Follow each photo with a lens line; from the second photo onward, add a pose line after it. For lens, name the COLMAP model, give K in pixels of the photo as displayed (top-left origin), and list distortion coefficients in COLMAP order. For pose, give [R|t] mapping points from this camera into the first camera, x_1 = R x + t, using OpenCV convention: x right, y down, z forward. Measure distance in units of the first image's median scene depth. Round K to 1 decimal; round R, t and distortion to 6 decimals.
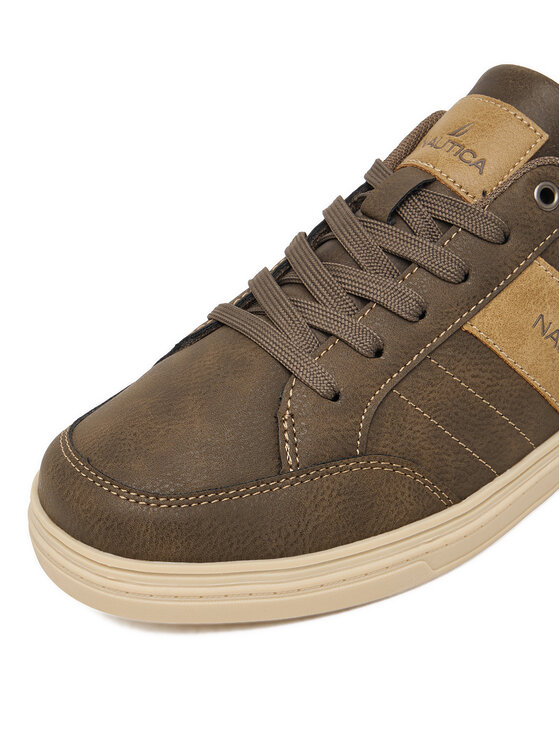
lens RADIAL K [[1333.0, 0, 280.0], [0, 1333.0, 373.0], [0, 0, 1]] dist [-0.006411, -0.248342]
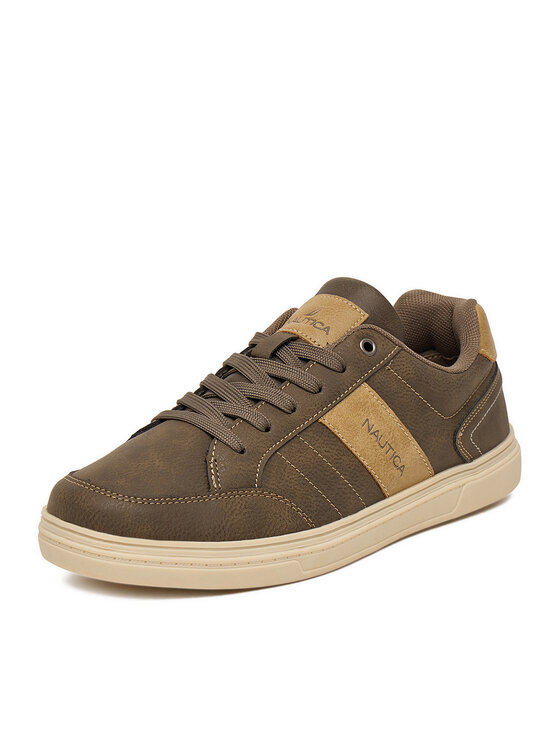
lens RADIAL K [[1896.9, 0, 280.0], [0, 1896.9, 373.0], [0, 0, 1]] dist [-0.017491, -0.074994]
pose [[0.988705, 0.032498, 0.146307, -0.239809], [0.016492, 0.946688, -0.321731, 0.637377], [-0.148963, 0.320510, 0.935459, -1.118984]]
